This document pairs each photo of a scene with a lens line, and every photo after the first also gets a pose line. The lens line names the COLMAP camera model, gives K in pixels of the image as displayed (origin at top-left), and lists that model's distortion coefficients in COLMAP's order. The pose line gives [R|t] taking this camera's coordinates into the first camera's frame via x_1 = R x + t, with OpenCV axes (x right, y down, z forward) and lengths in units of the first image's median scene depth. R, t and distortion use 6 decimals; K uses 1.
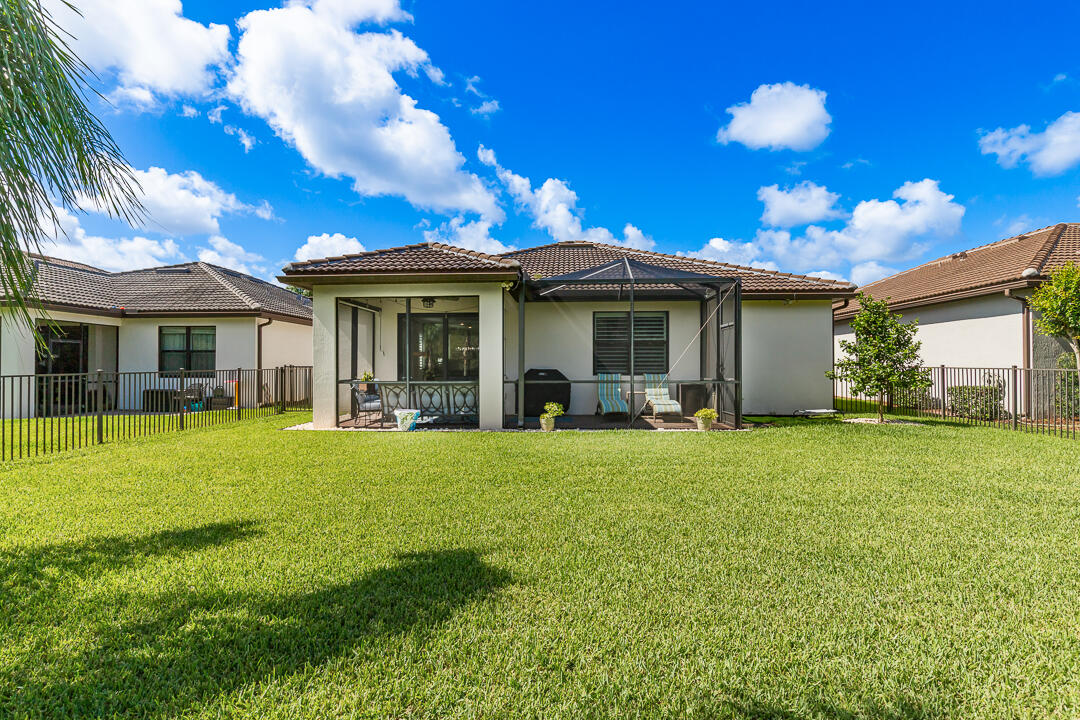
lens RADIAL K [[535.0, 0, 540.0], [0, 535.0, 360.0], [0, 0, 1]] dist [-0.001223, -0.000476]
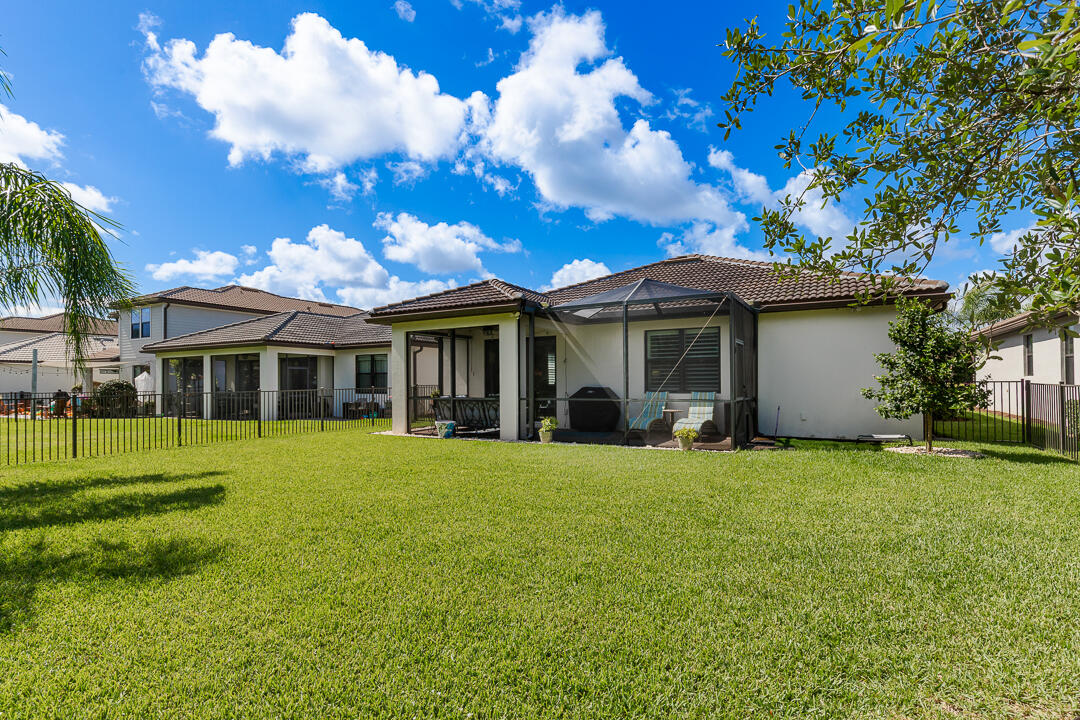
lens RADIAL K [[552.8, 0, 540.0], [0, 552.8, 360.0], [0, 0, 1]] dist [-0.027733, 0.000080]
pose [[0.890254, -0.024072, -0.454827, 0.325659], [0.010717, 0.999433, -0.031919, -0.002360], [0.455338, 0.023542, 0.890008, -0.018940]]
